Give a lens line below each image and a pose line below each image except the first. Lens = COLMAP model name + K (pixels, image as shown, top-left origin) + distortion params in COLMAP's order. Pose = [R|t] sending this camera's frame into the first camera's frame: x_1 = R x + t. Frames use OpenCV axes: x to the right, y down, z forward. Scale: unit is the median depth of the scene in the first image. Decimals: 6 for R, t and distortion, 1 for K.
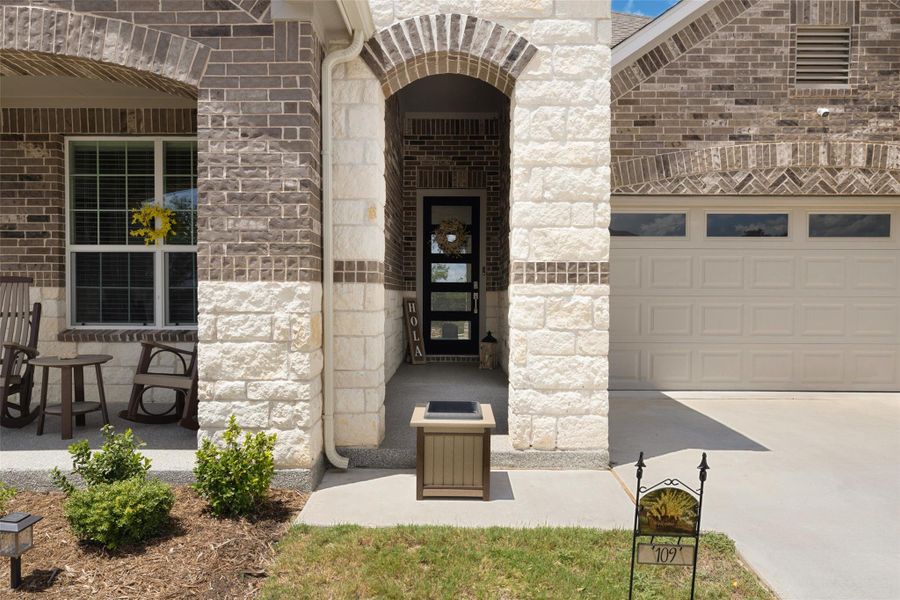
lens RADIAL K [[552.2, 0, 448.9], [0, 552.2, 303.6], [0, 0, 1]] dist [-0.002148, -0.000105]
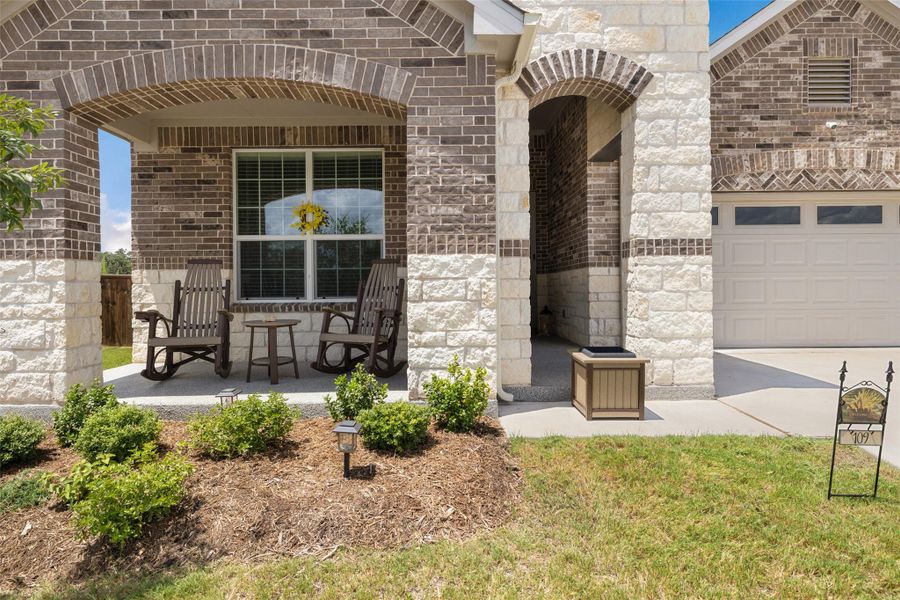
lens RADIAL K [[462.8, 0, 448.2], [0, 462.8, 284.6], [0, 0, 1]] dist [-0.001548, 0.000926]
pose [[0.999898, -0.010918, 0.009220, -0.334430], [0.011097, 0.999747, -0.019549, 0.046836], [-0.009004, 0.019649, 0.999766, -0.074233]]
